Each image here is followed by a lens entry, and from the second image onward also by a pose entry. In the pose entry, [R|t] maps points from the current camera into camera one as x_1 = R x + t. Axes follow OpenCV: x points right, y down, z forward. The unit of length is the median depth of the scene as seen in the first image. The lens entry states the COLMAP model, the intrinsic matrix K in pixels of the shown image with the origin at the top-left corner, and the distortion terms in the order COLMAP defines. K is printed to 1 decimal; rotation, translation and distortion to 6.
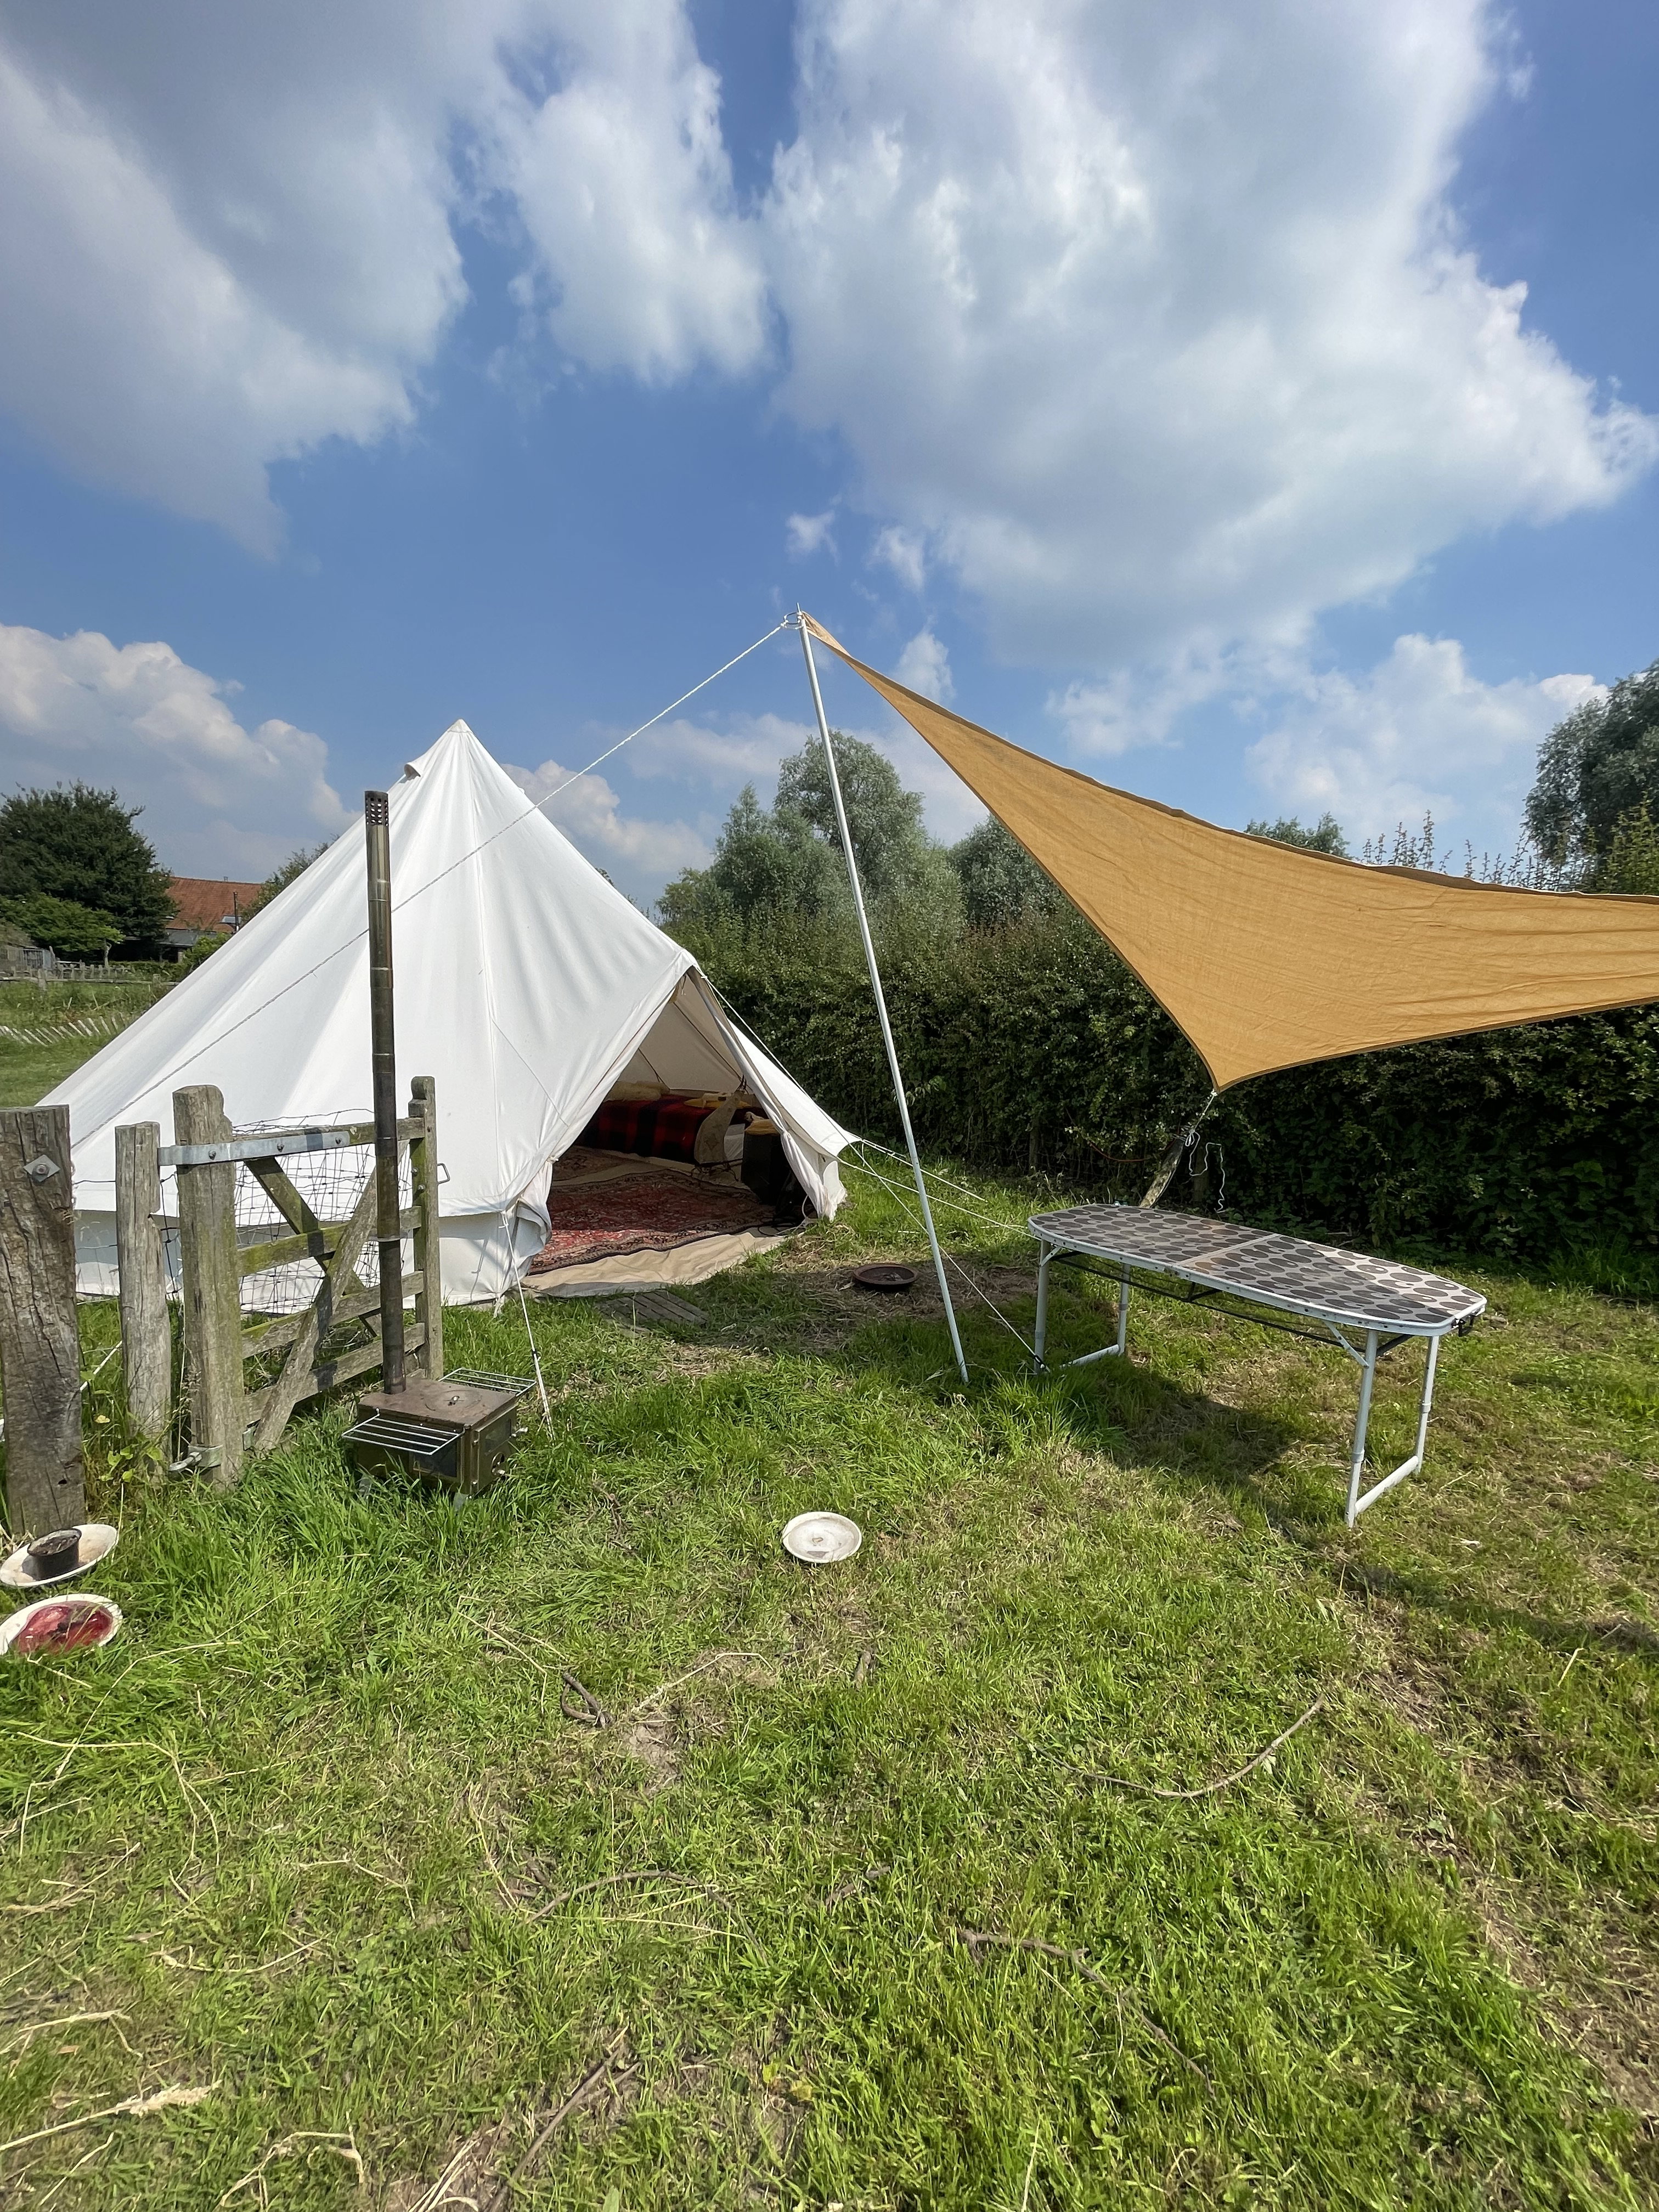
lens RADIAL K [[894.8, 0, 826.1], [0, 894.8, 1110.2], [0, 0, 1]] dist [-0.002422, -0.000224]
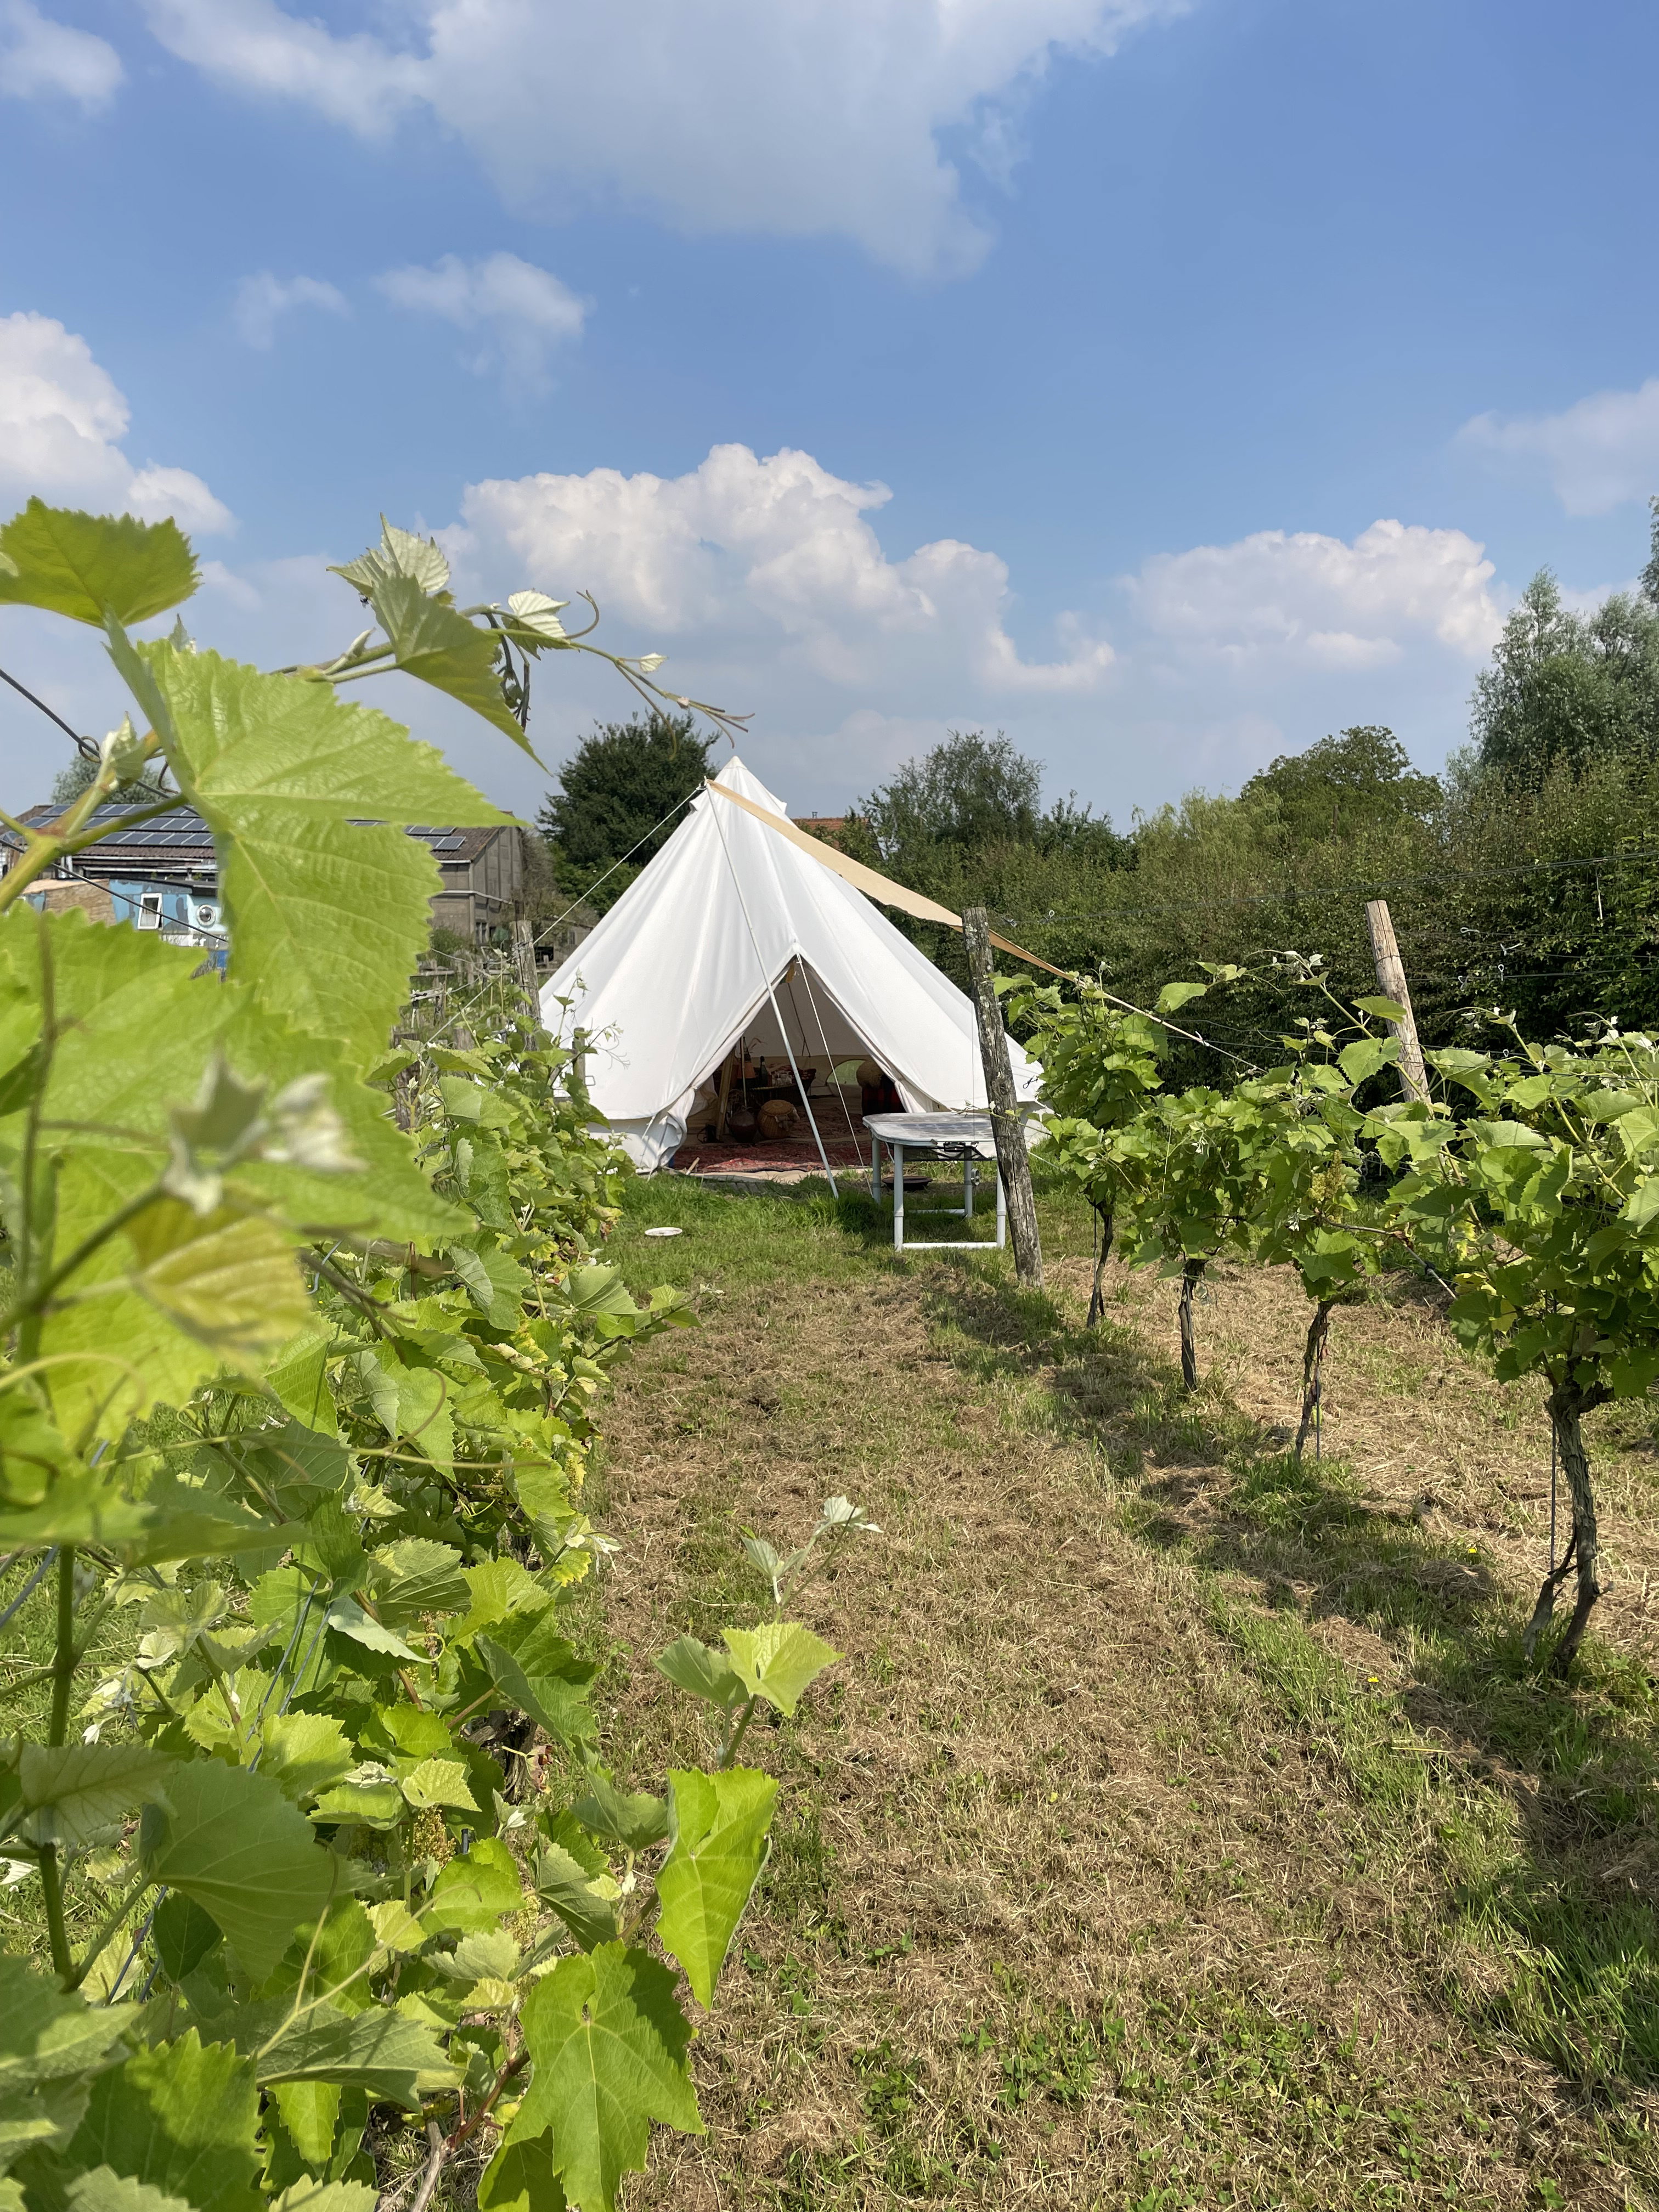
lens RADIAL K [[1674.3, 0, 836.1], [0, 1674.3, 1140.9], [0, 0, 1]] dist [0.014979, -0.003015]
pose [[0.822978, 0.016092, -0.567845, 0.119575], [-0.026452, 0.999600, -0.010010, 0.014191], [0.567457, 0.023259, 0.823075, -0.091592]]
